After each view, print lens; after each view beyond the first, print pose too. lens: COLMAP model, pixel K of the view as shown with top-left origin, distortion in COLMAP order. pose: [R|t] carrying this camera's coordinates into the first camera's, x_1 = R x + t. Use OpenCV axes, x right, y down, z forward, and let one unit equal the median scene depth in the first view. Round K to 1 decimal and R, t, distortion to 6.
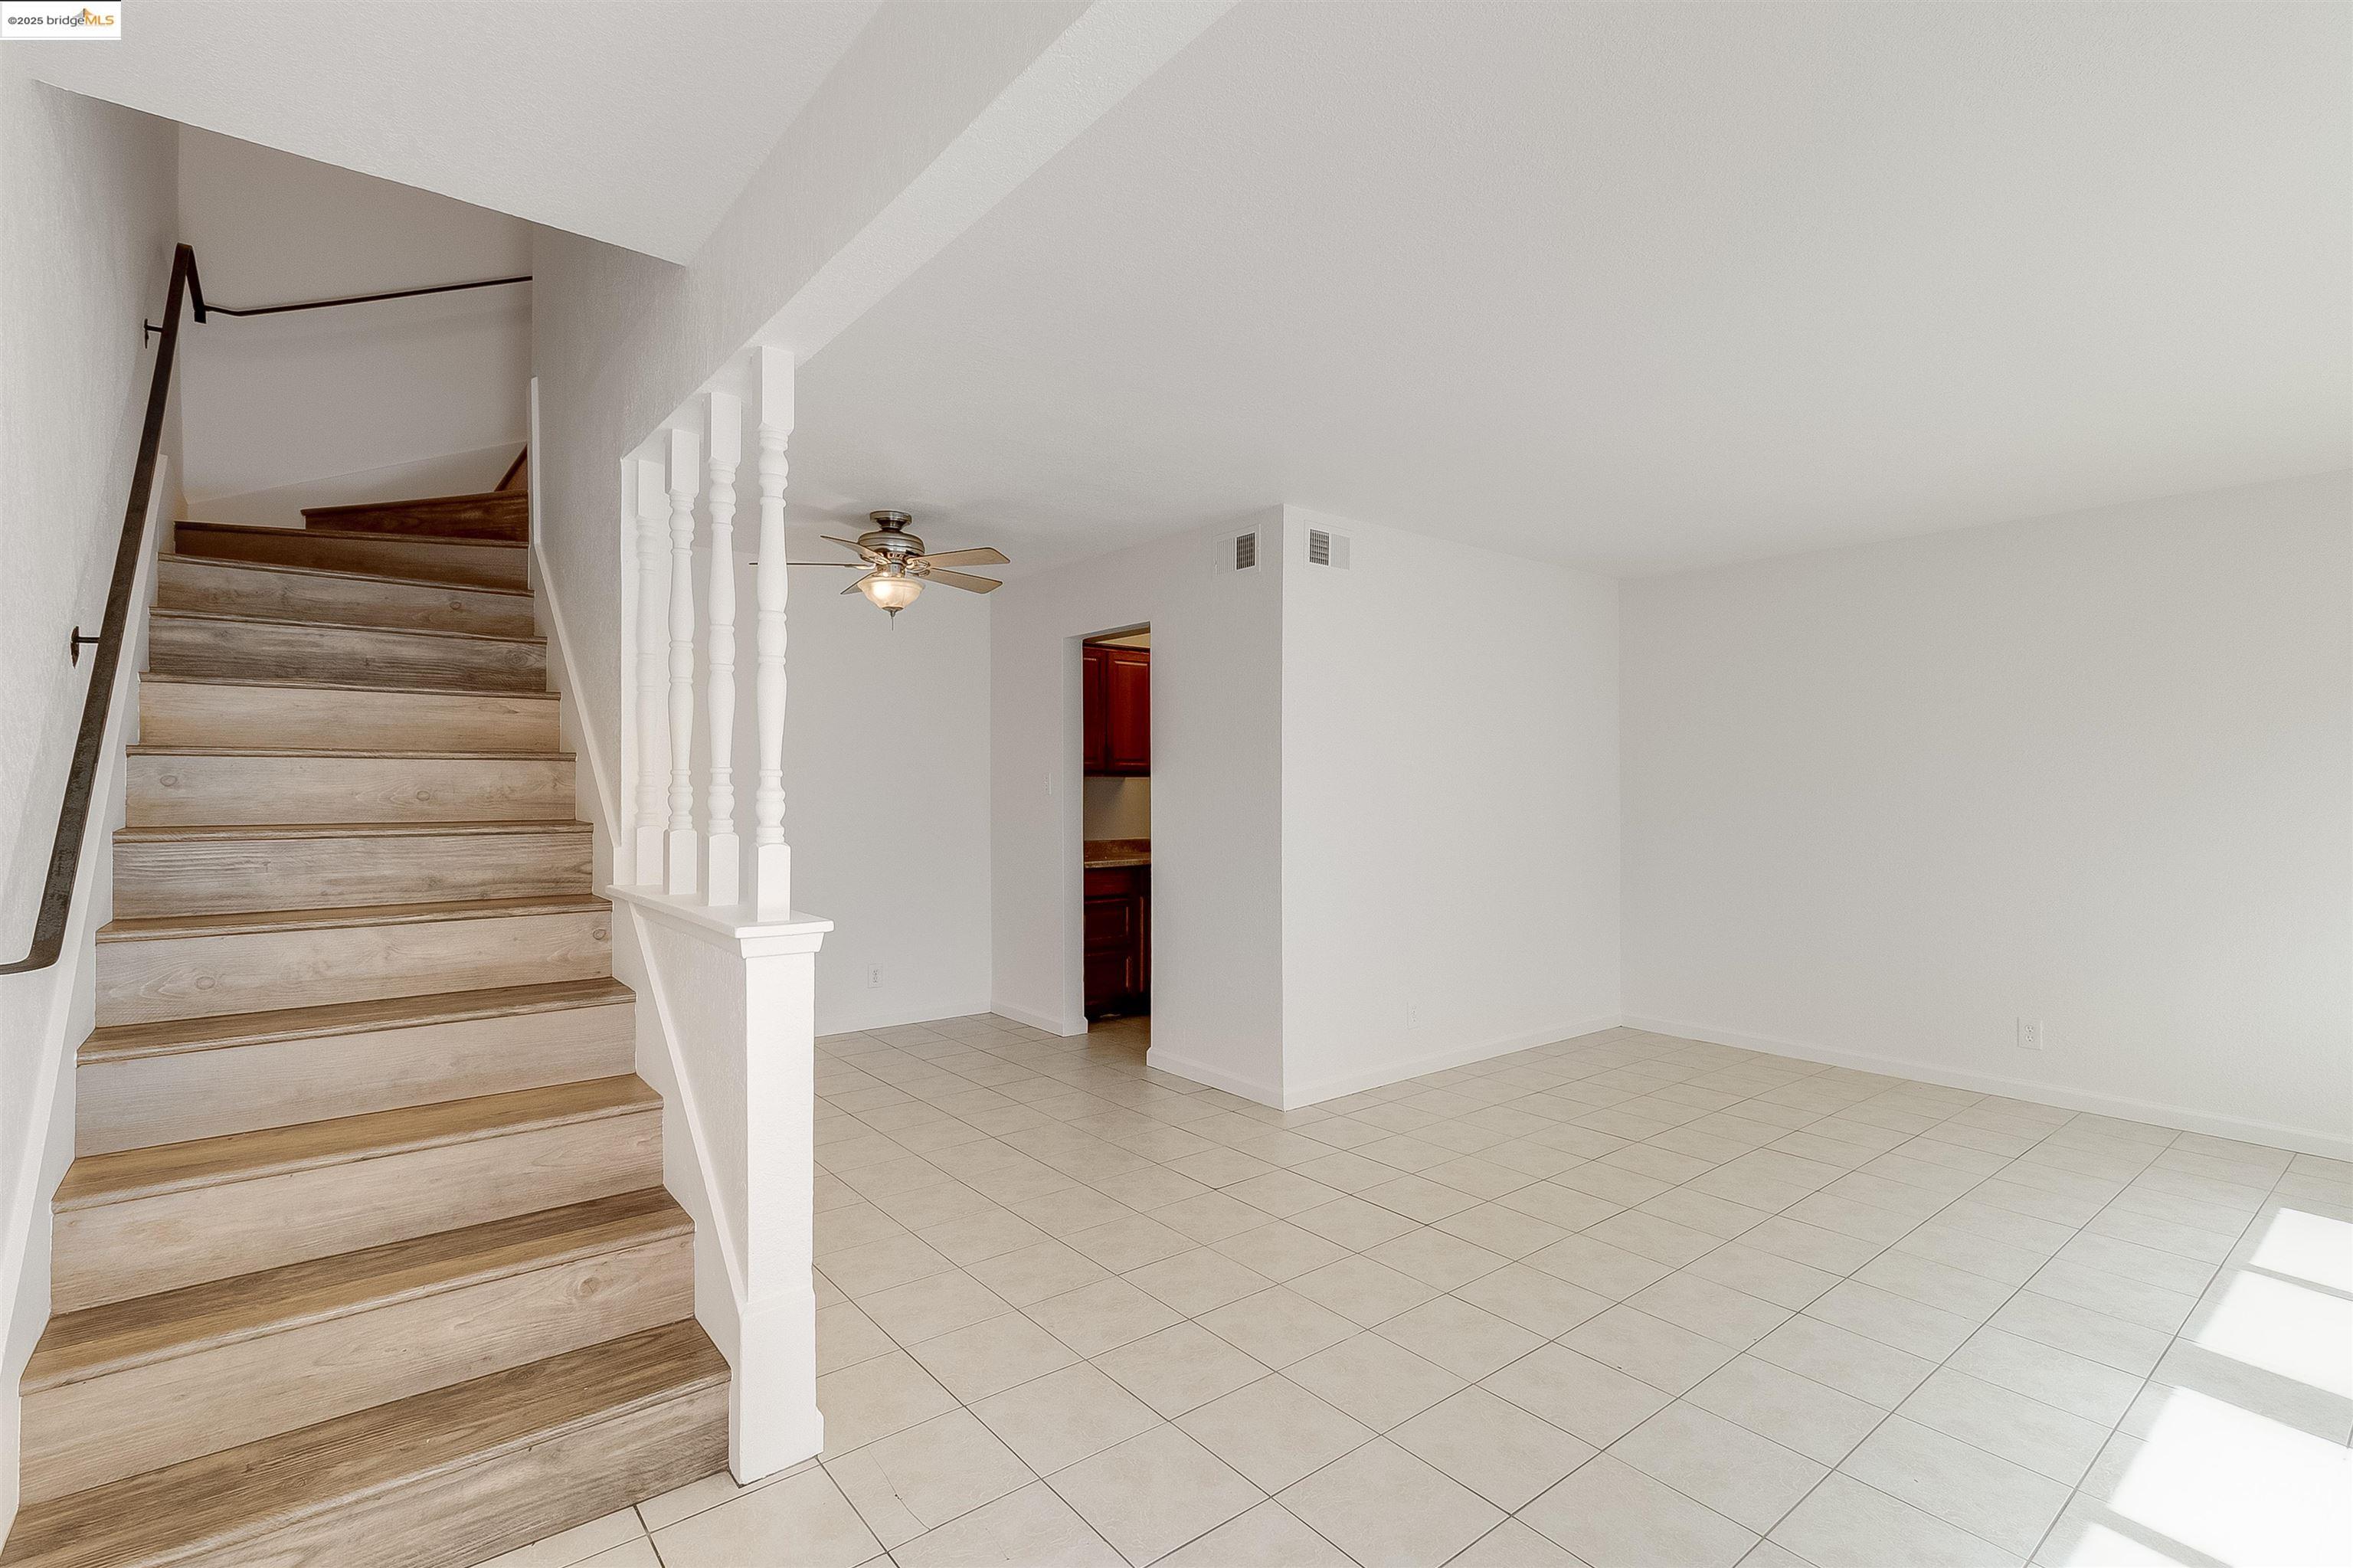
lens RADIAL K [[1113.2, 0, 1180.0], [0, 1113.2, 788.8], [0, 0, 1]] dist [-0.000276, 0.002171]
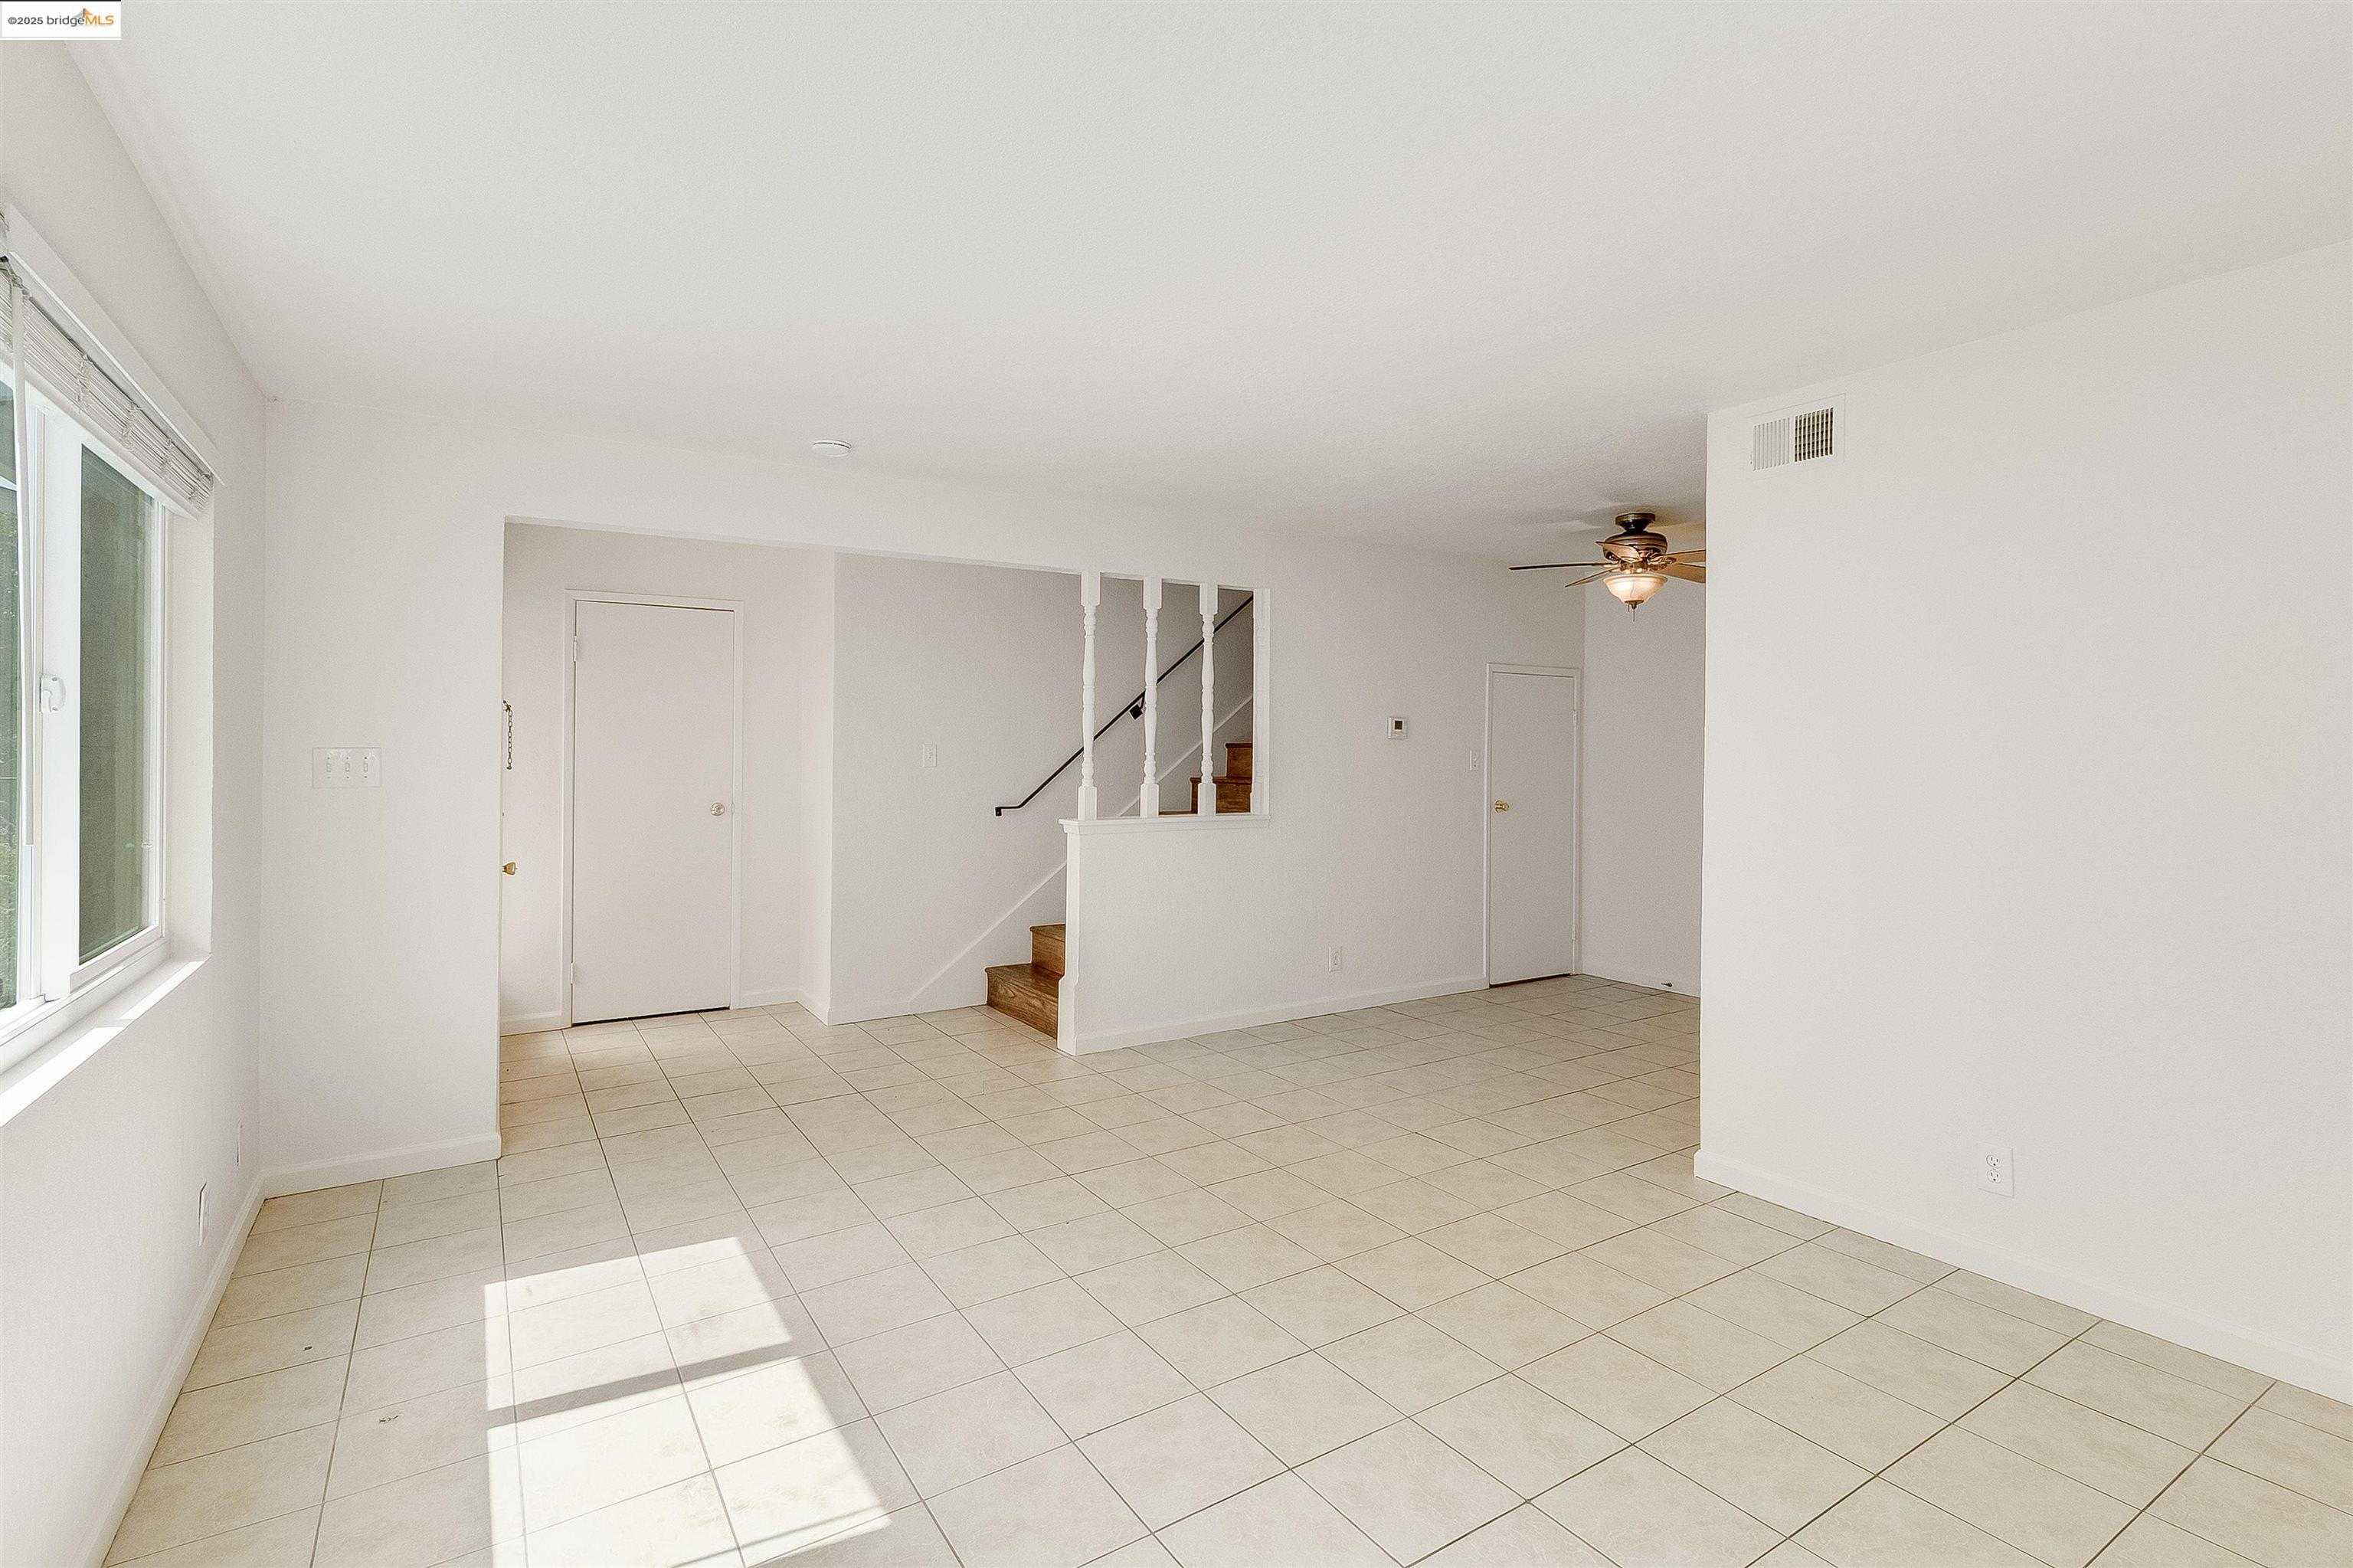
lens RADIAL K [[1103.0, 0, 1161.4], [0, 1103.0, 751.7], [0, 0, 1]] dist [0.006368, -0.000014]
pose [[-0.122017, -0.002454, -0.992525, 1.012456], [-0.008886, 0.999960, -0.001380, -0.010709], [0.992488, 0.008652, -0.122034, 0.778732]]
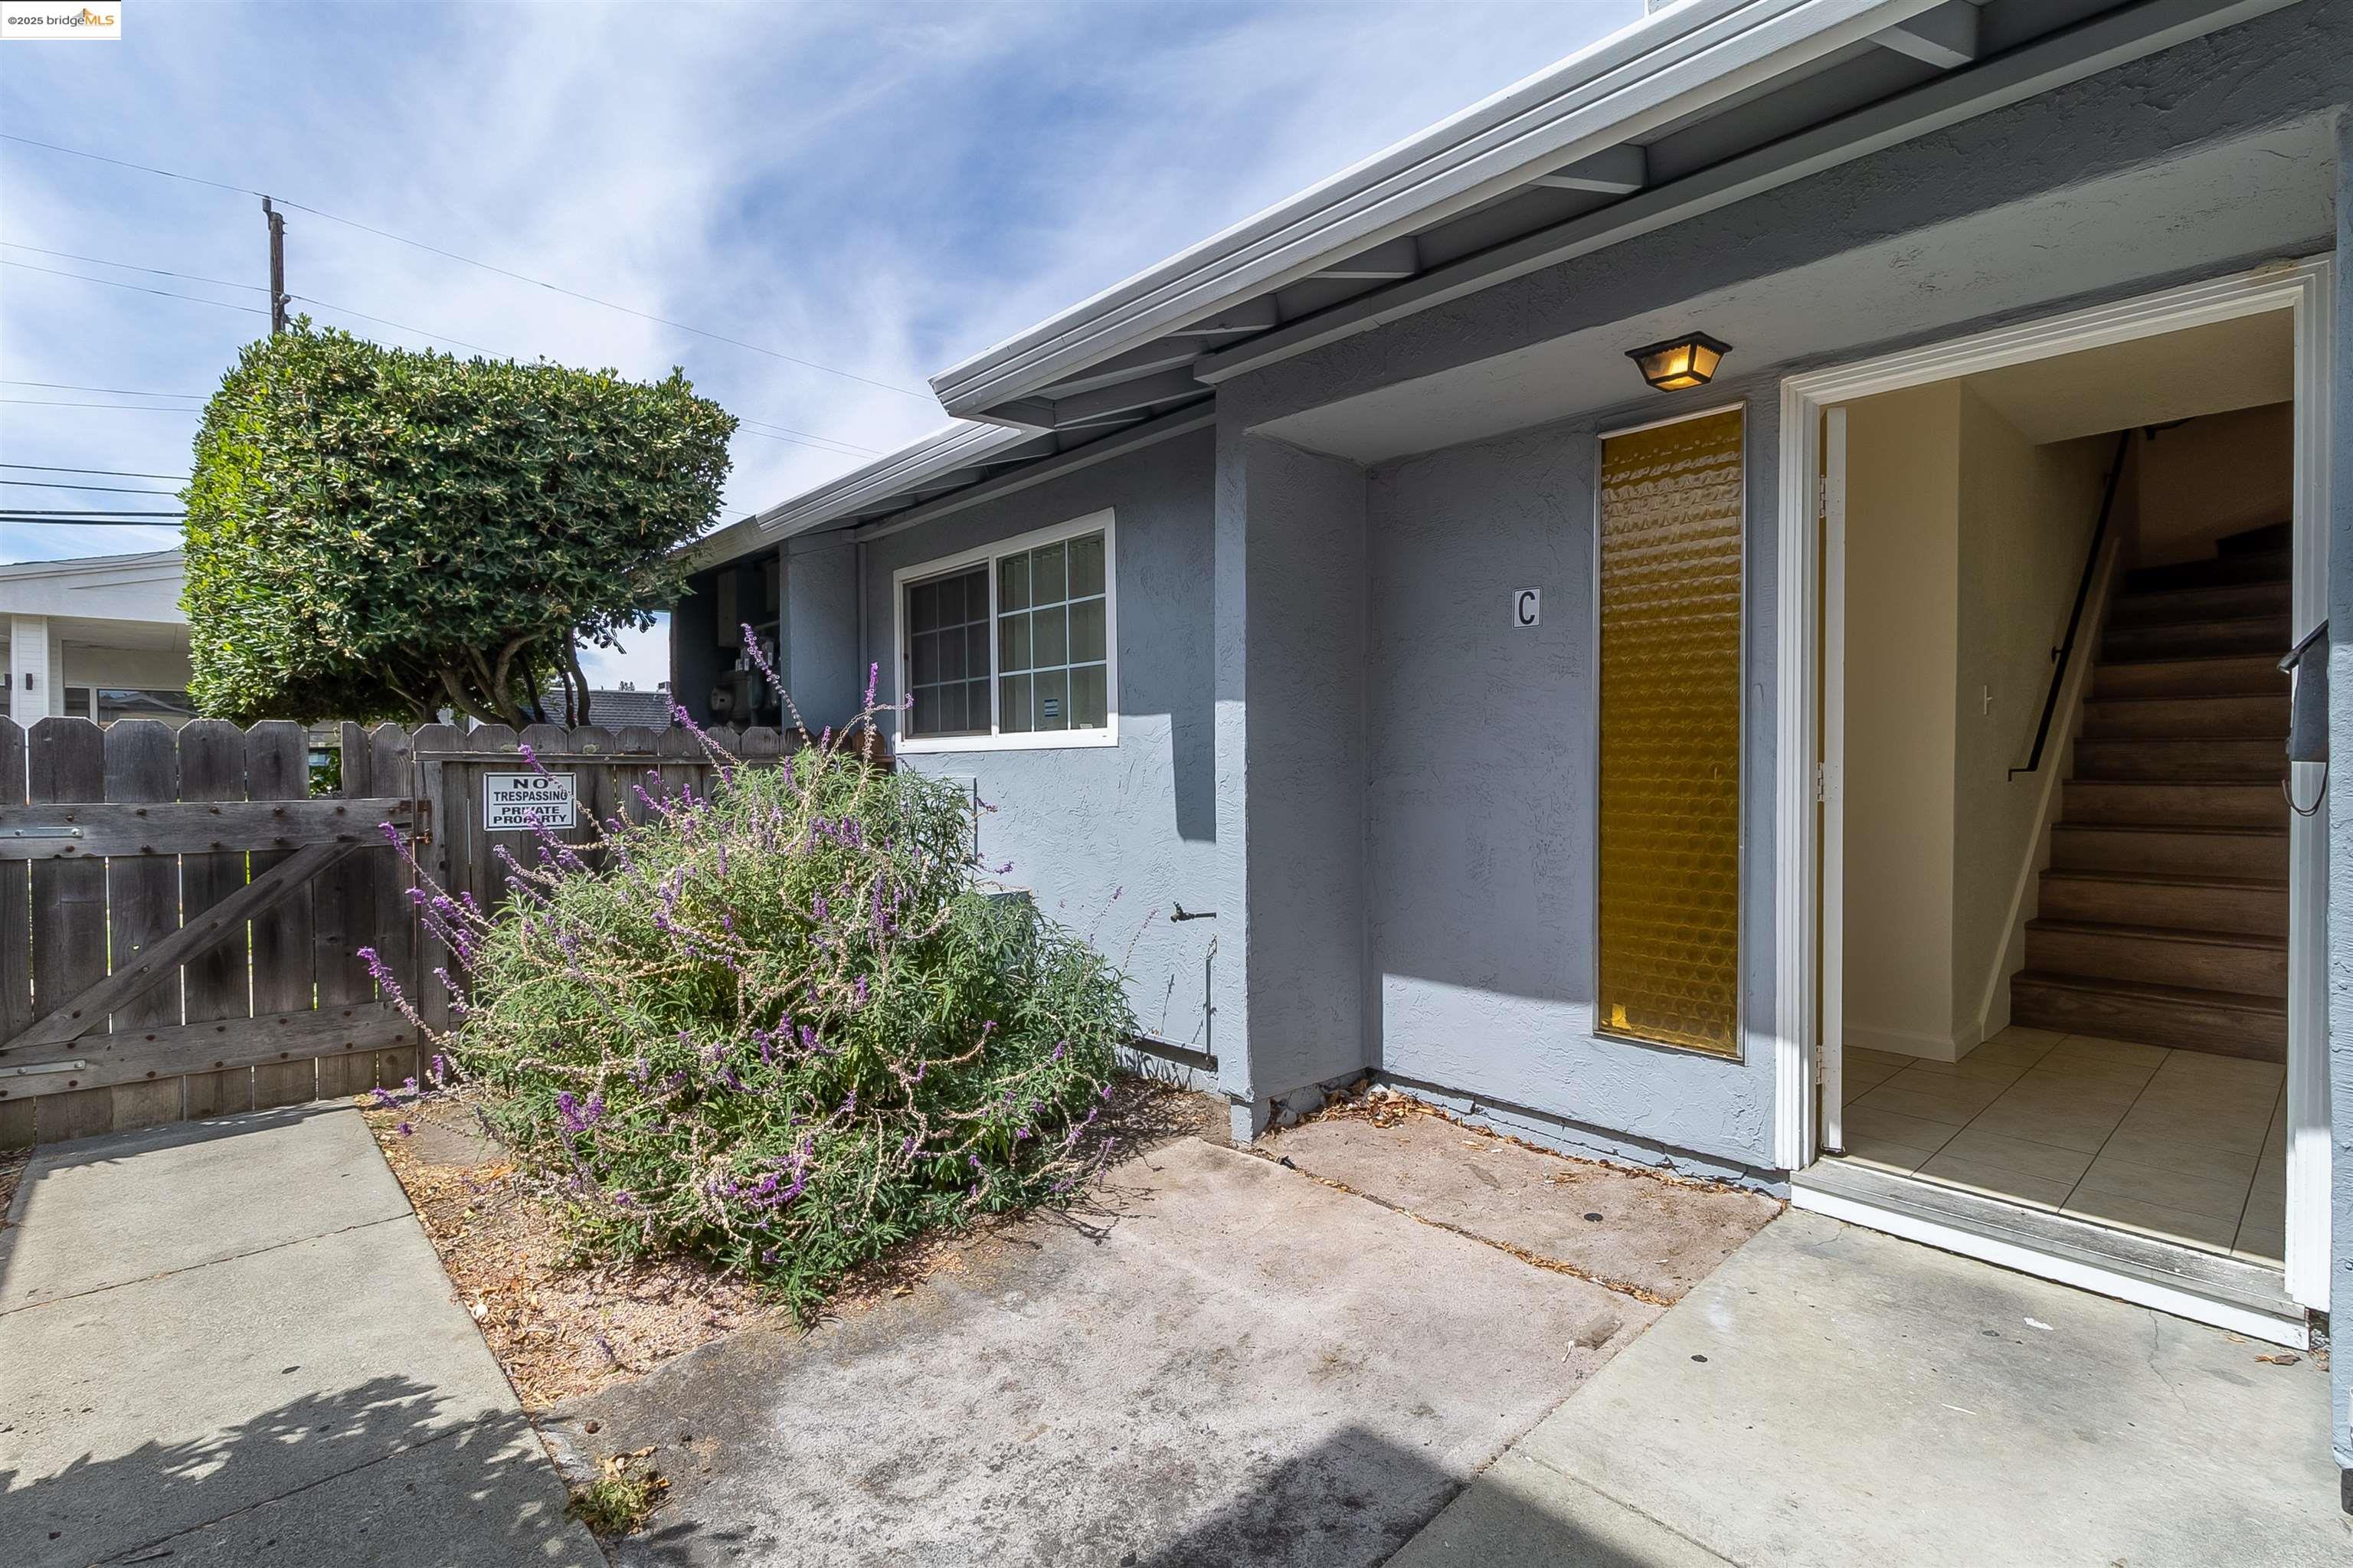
lens RADIAL K [[1103.0, 0, 1189.8], [0, 1103.0, 778.4], [0, 0, 1]] dist [0.006368, -0.000014]
pose [[0.073852, 0.013220, -0.997182, 0.660703], [0.002283, 0.999907, 0.013426, 0.053263], [0.997267, -0.003268, 0.073815, -0.541528]]
